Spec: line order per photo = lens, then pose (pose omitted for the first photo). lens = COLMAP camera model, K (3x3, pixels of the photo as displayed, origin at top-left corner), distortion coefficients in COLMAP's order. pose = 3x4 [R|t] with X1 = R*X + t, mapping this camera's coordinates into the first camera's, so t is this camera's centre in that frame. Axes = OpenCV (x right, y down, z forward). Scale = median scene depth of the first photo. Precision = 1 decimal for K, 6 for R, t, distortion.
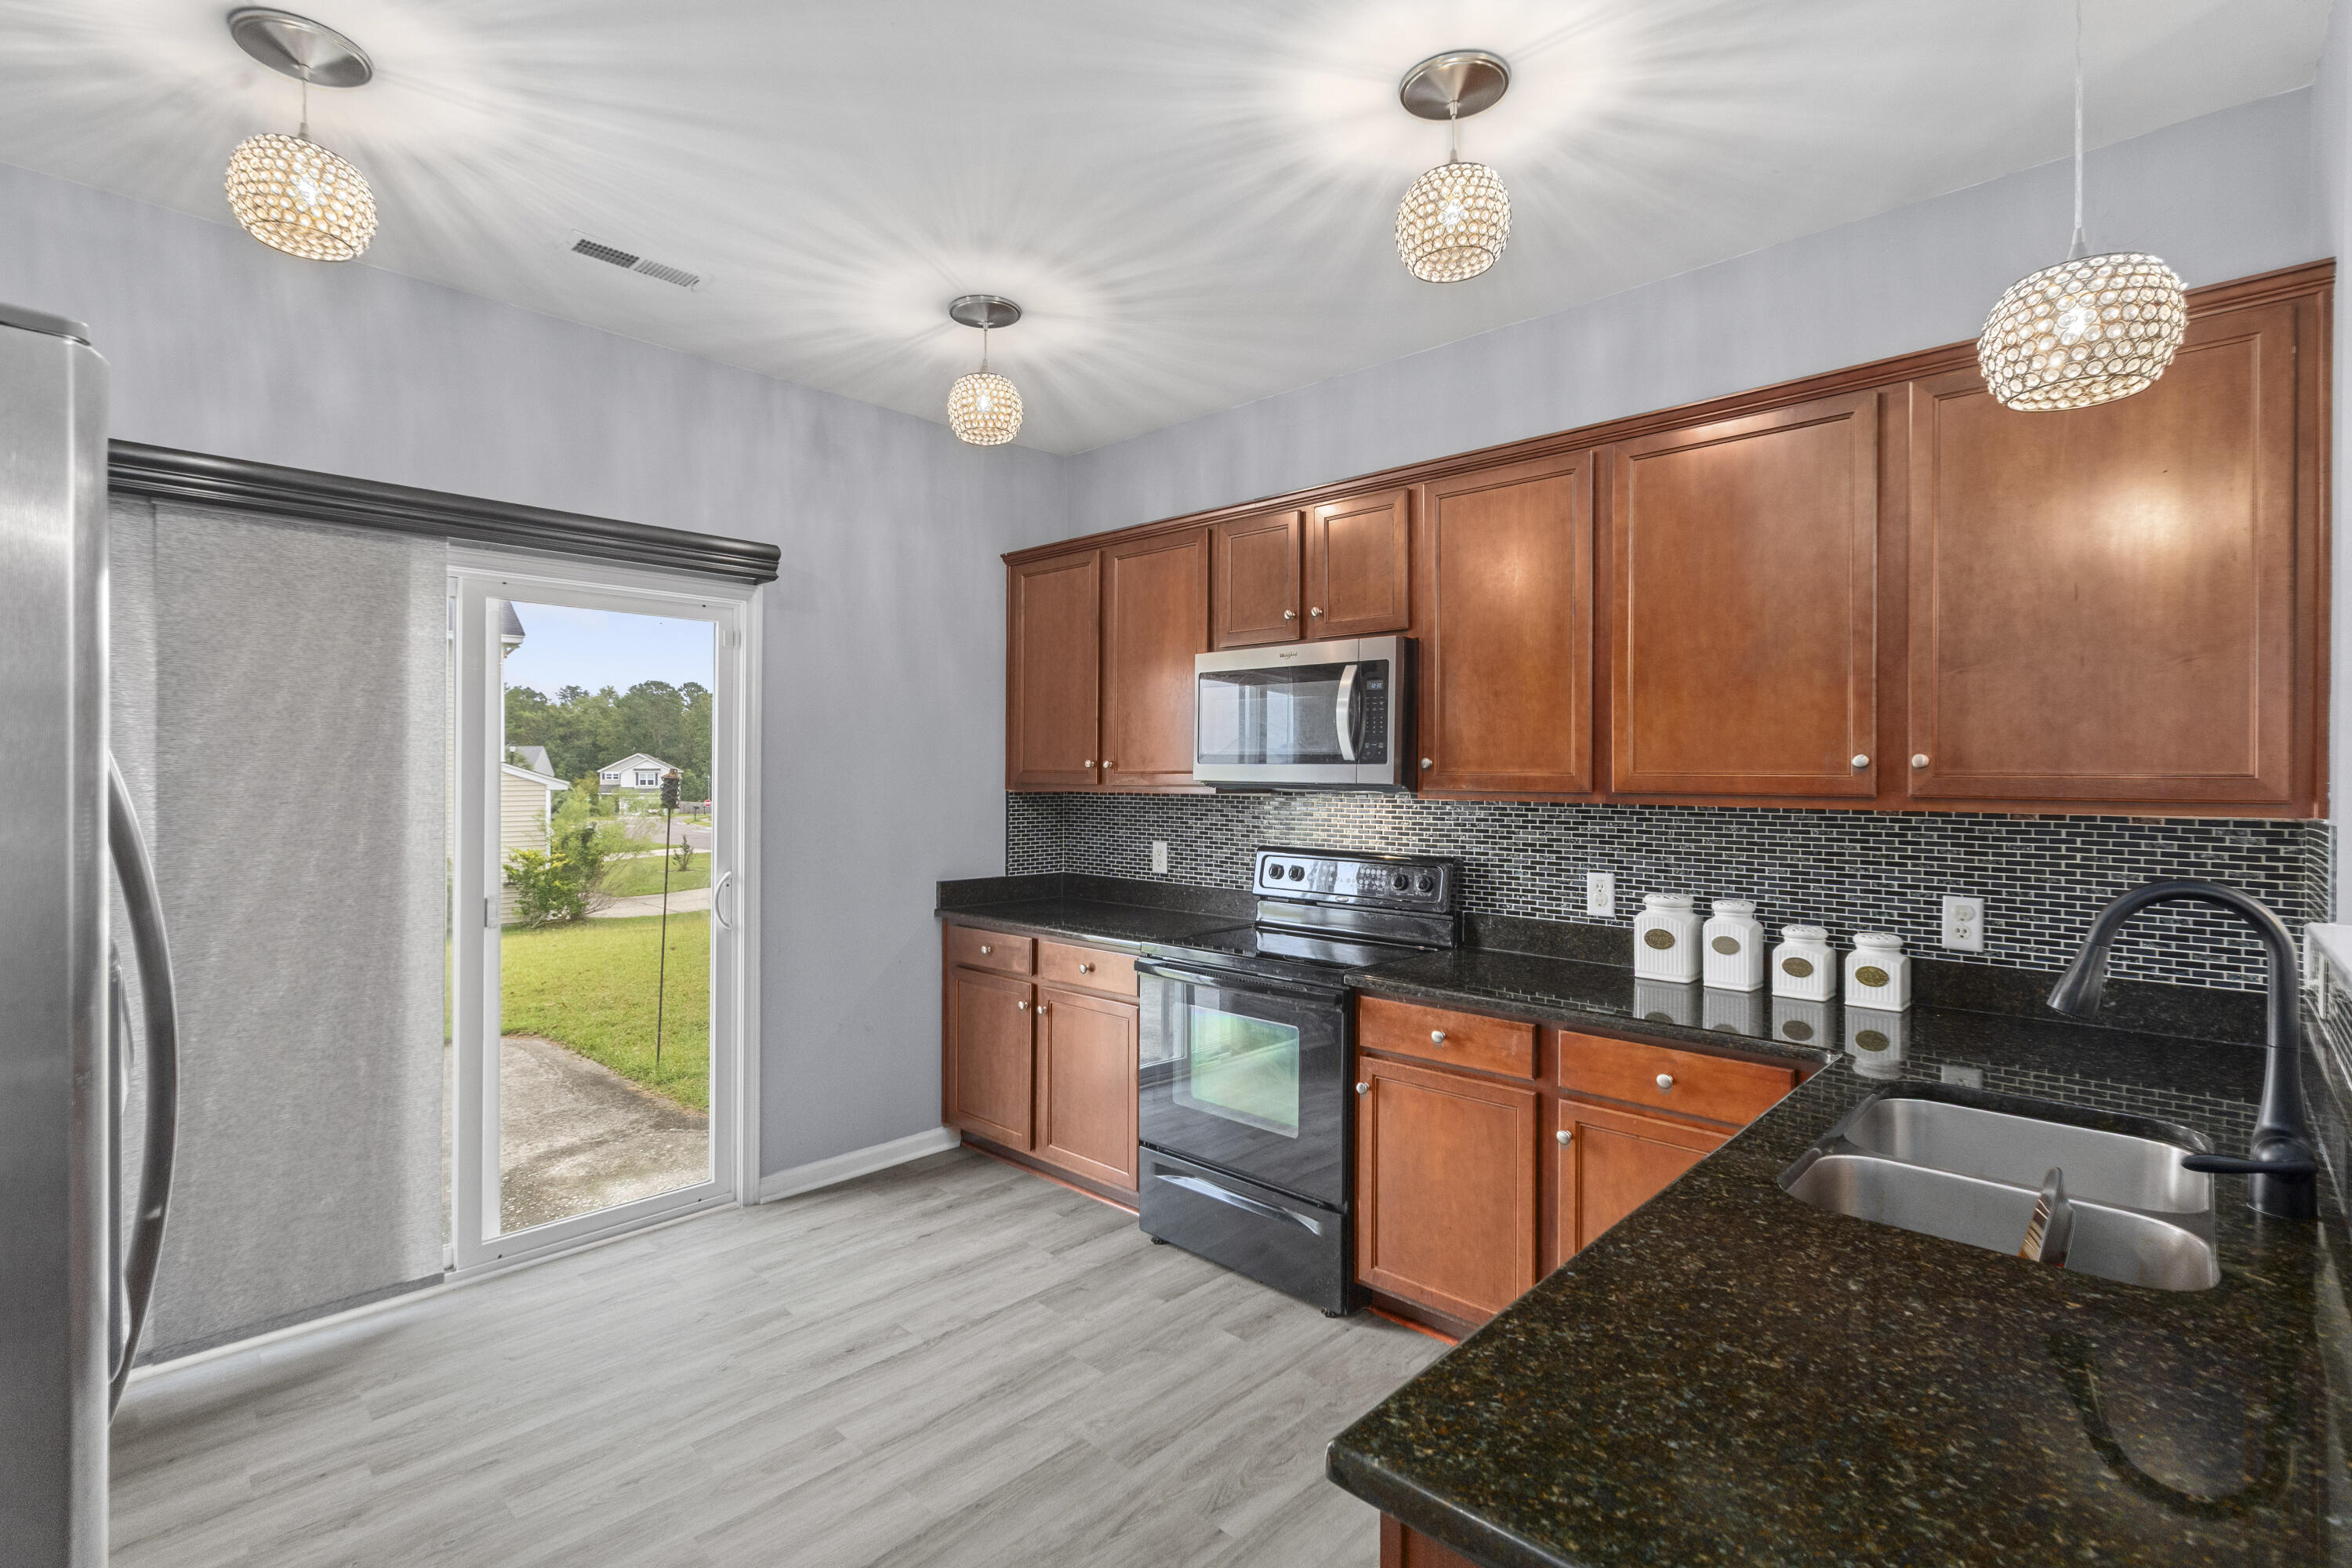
lens RADIAL K [[1076.7, 0, 1157.7], [0, 1076.7, 776.5], [0, 0, 1]] dist [0.002168, -0.002196]
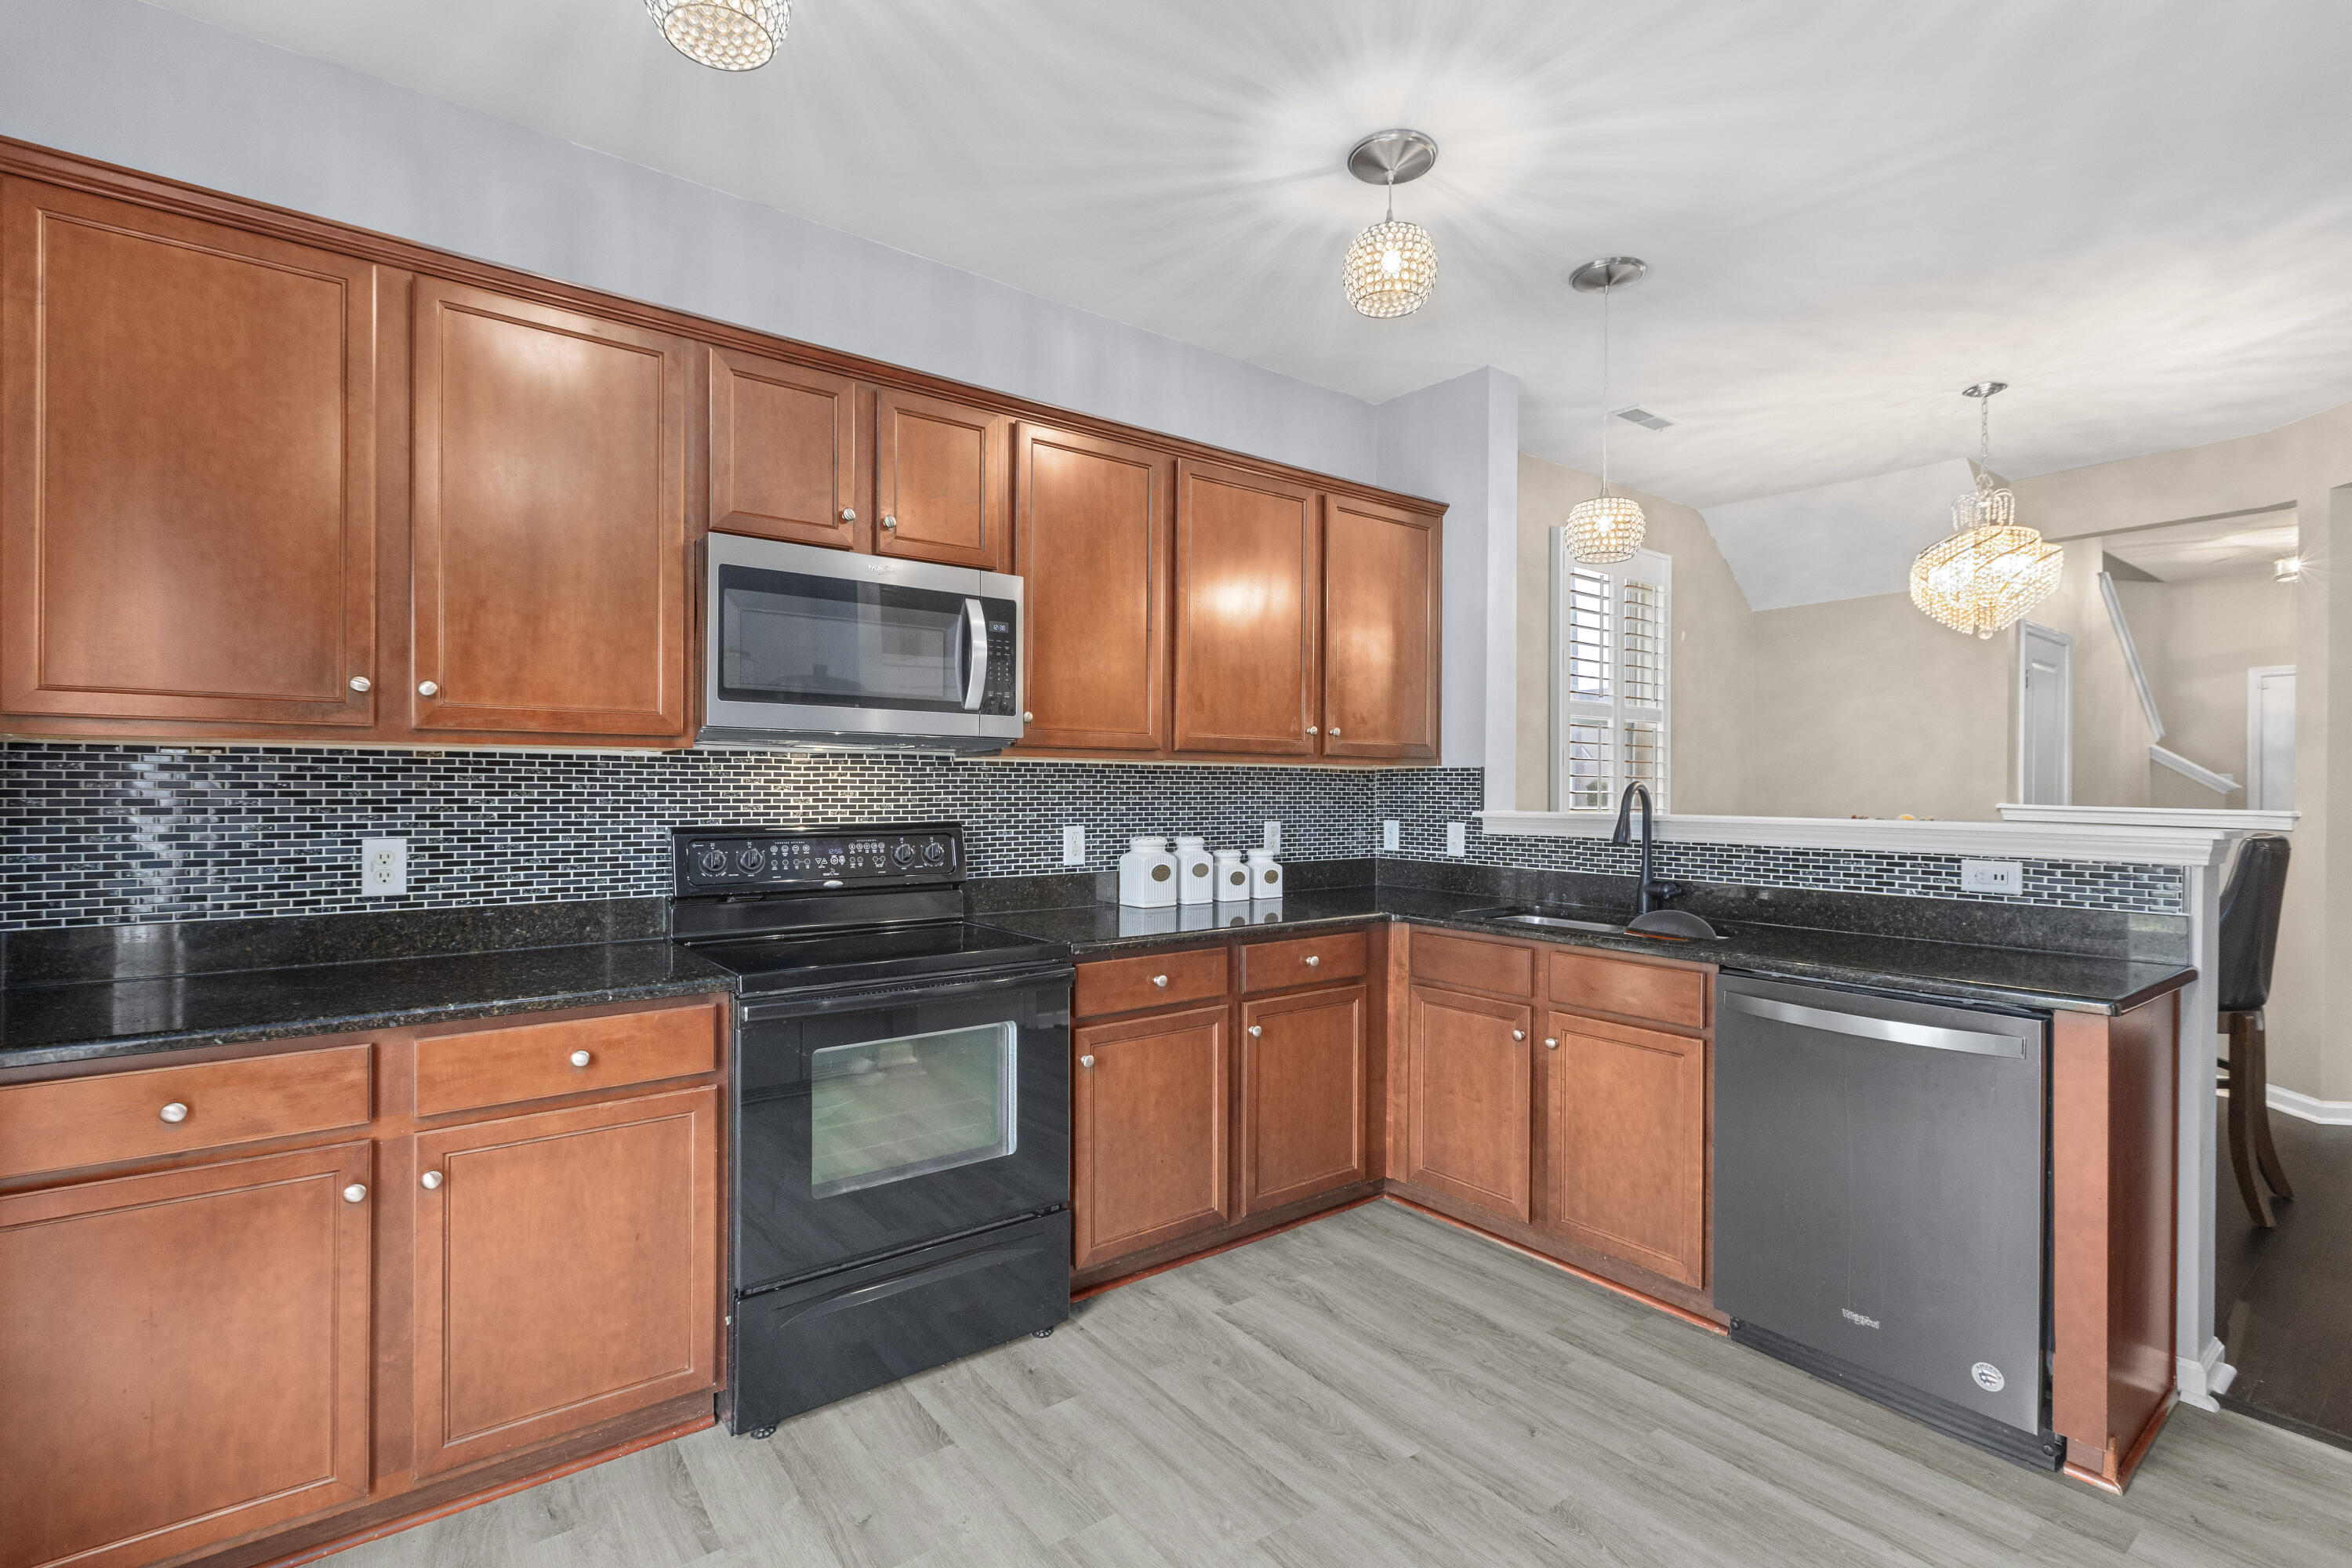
lens RADIAL K [[1076.7, 0, 1163.0], [0, 1076.7, 787.9], [0, 0, 1]] dist [0.002168, -0.002196]
pose [[0.150442, -0.007844, 0.988588, -0.735459], [-0.004347, 0.999954, 0.008596, 0.044381], [-0.988609, -0.005591, 0.150401, 0.812867]]
